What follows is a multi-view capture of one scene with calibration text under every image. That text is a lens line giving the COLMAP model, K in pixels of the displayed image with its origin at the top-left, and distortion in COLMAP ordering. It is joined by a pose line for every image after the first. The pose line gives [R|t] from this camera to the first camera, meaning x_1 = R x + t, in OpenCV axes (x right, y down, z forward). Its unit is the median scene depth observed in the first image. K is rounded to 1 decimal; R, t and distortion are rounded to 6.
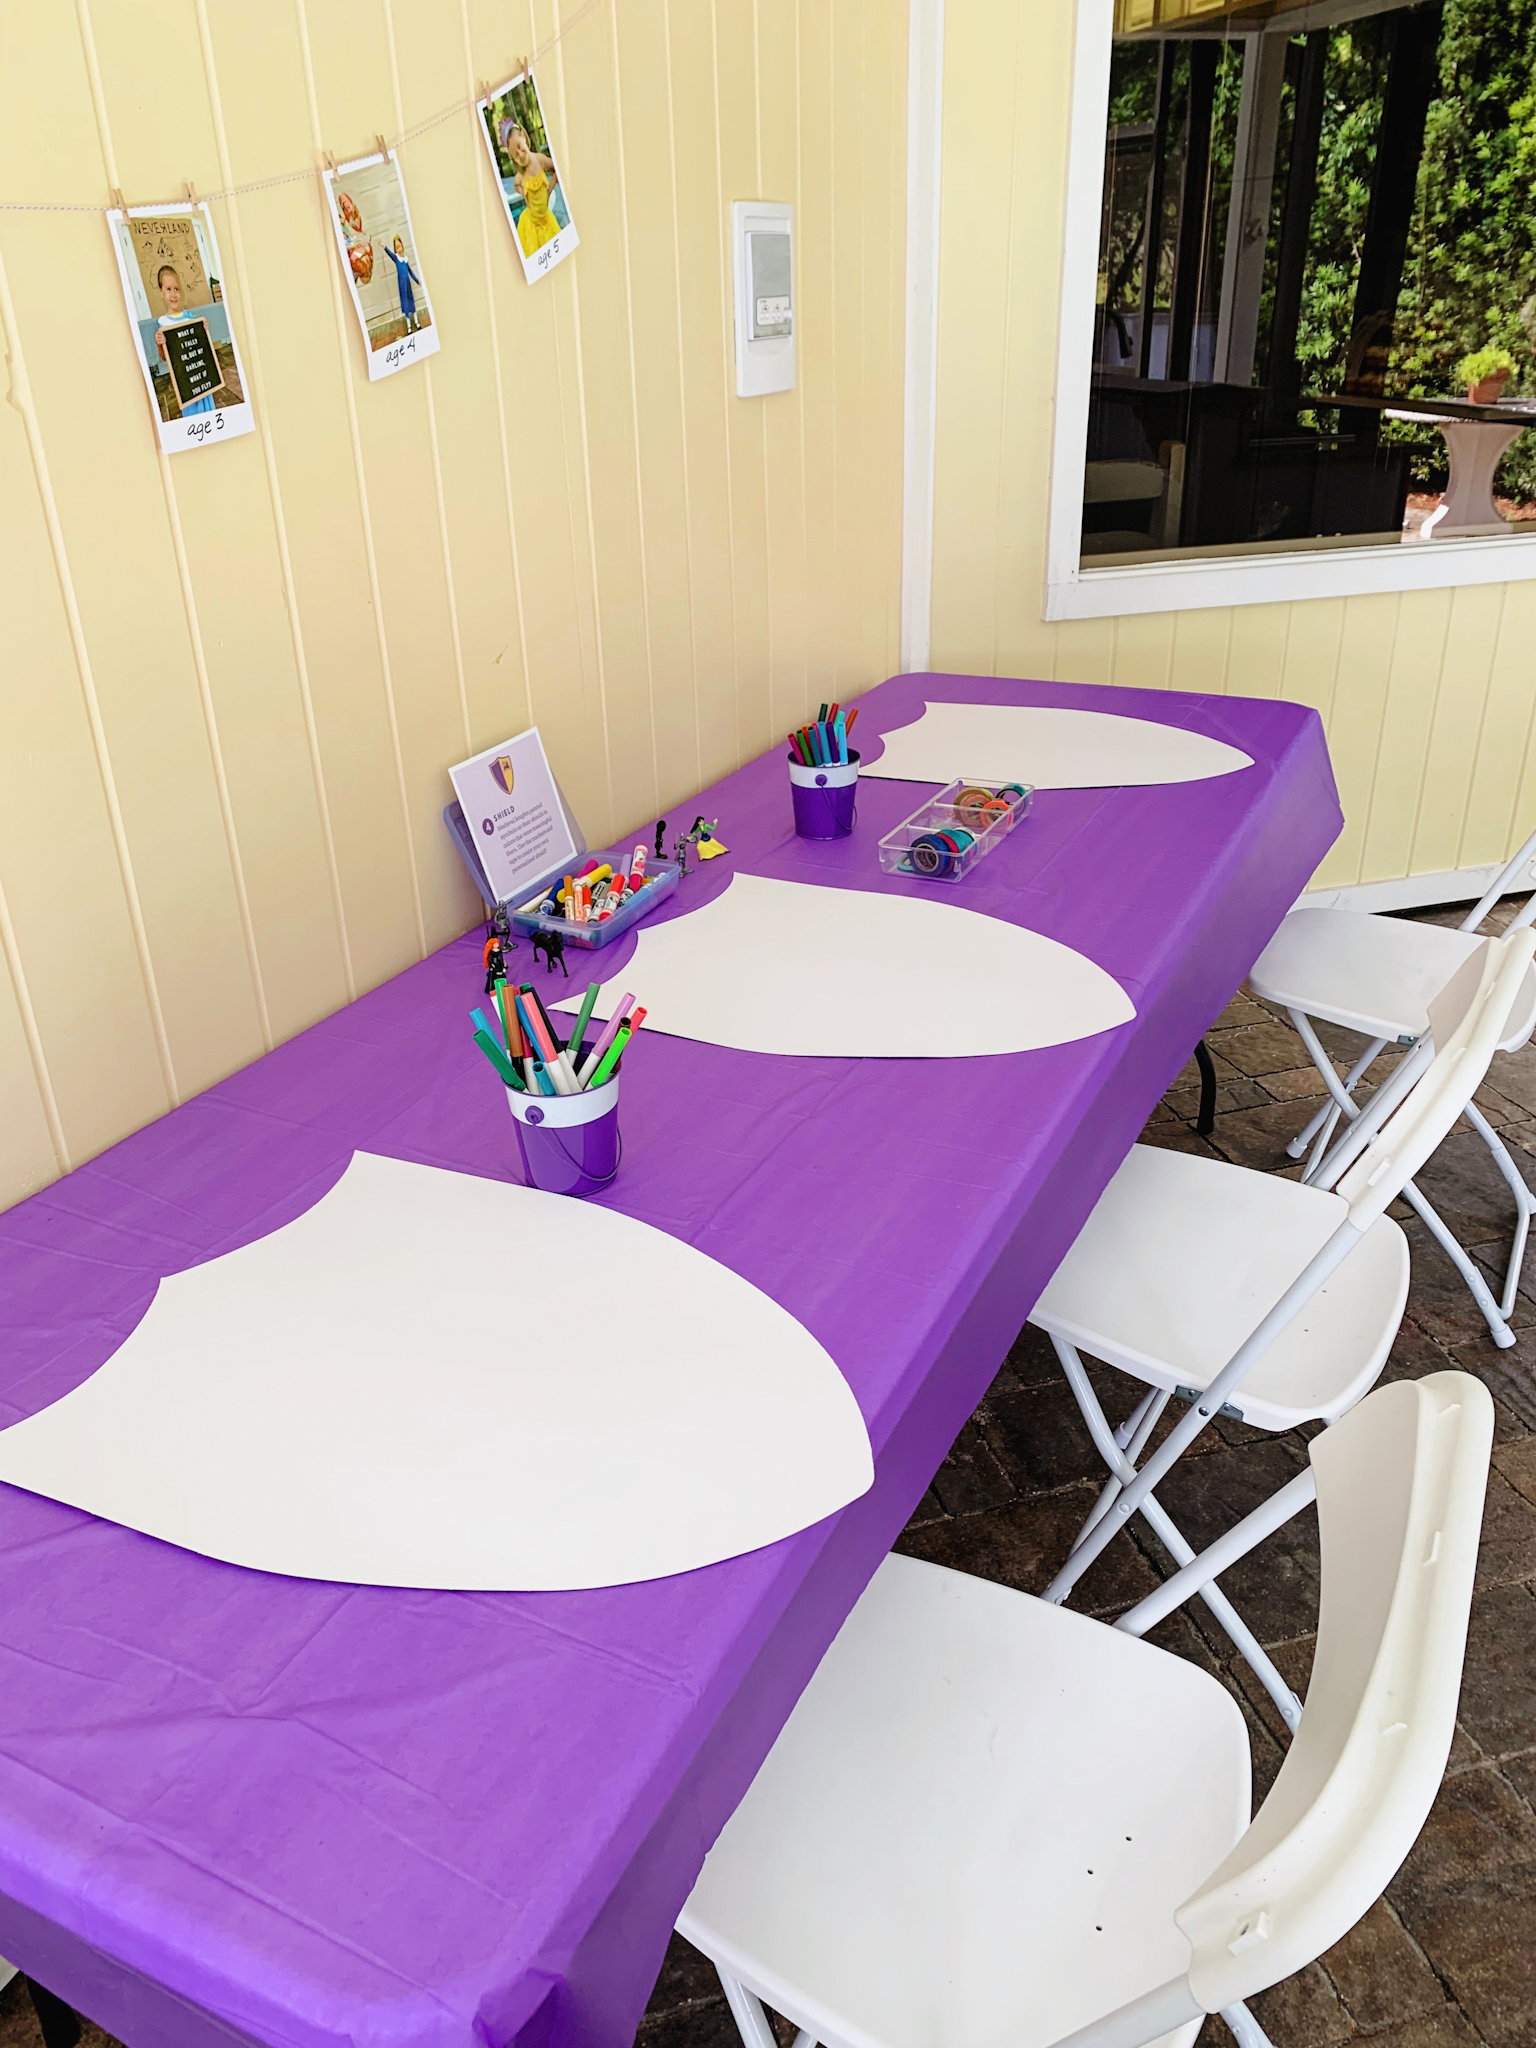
lens RADIAL K [[1562.1, 0, 758.6], [0, 1562.1, 1009.3], [0, 0, 1]] dist [0.029091, -0.048227]
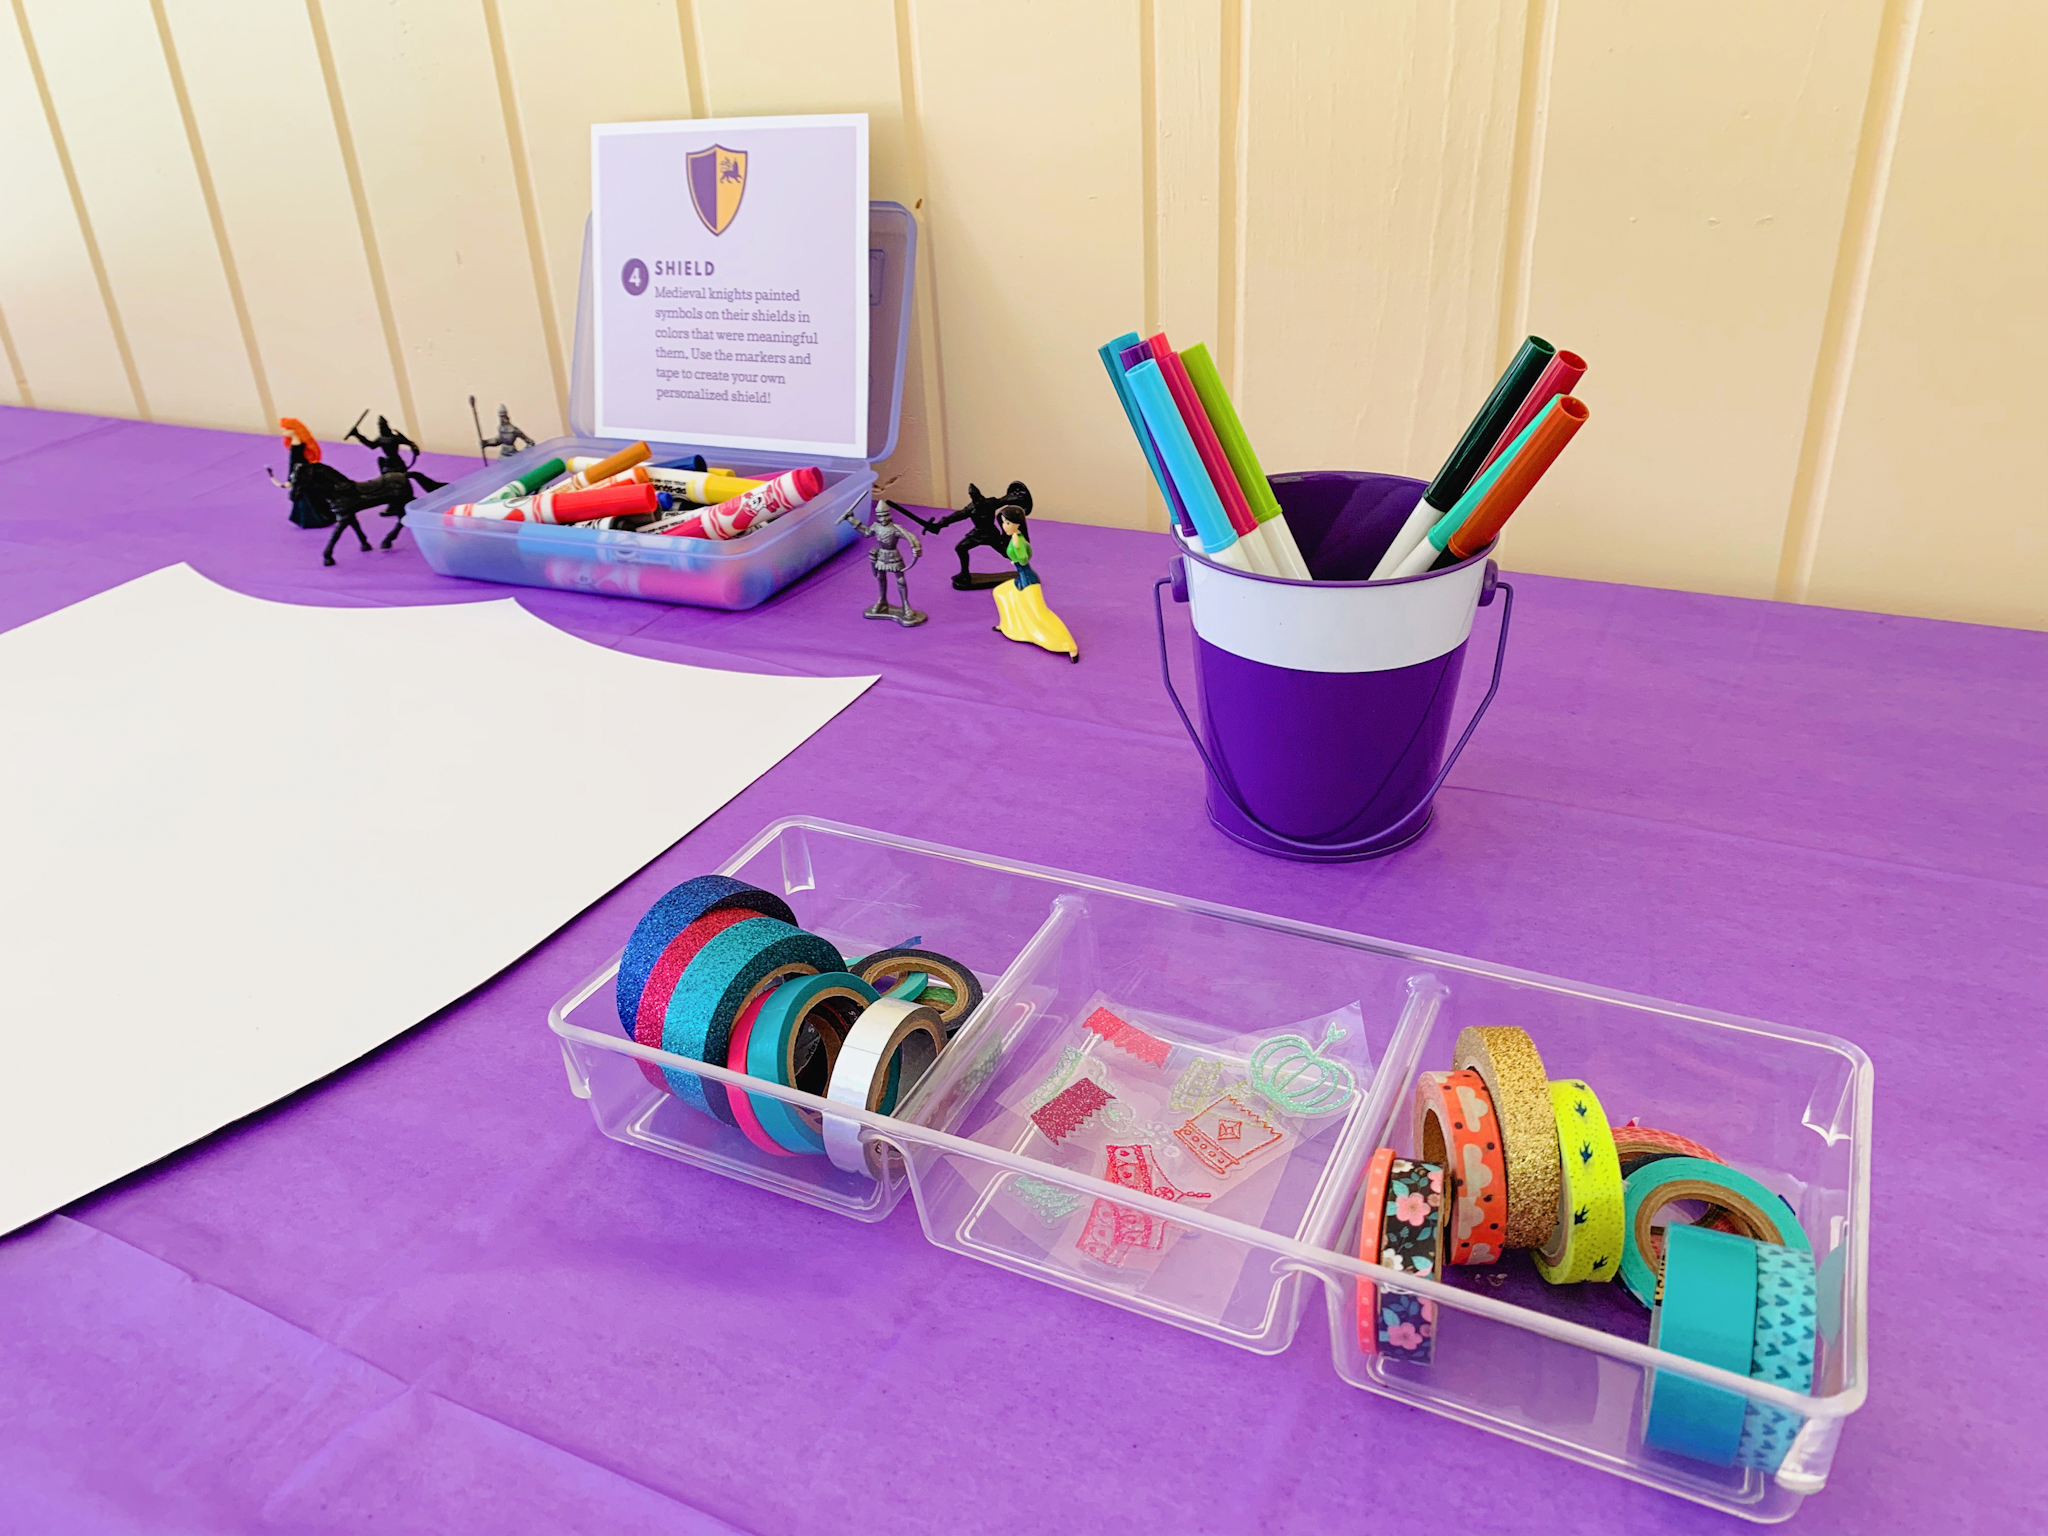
lens RADIAL K [[1562.1, 0, 1018.4], [0, 1562.1, 758.2], [0, 0, 1]] dist [0.029091, -0.048227]
pose [[0.003861, 0.487407, -0.873166, 0.349286], [-0.392144, 0.803972, 0.447048, -0.284374], [0.919896, 0.340681, 0.194239, 1.172002]]
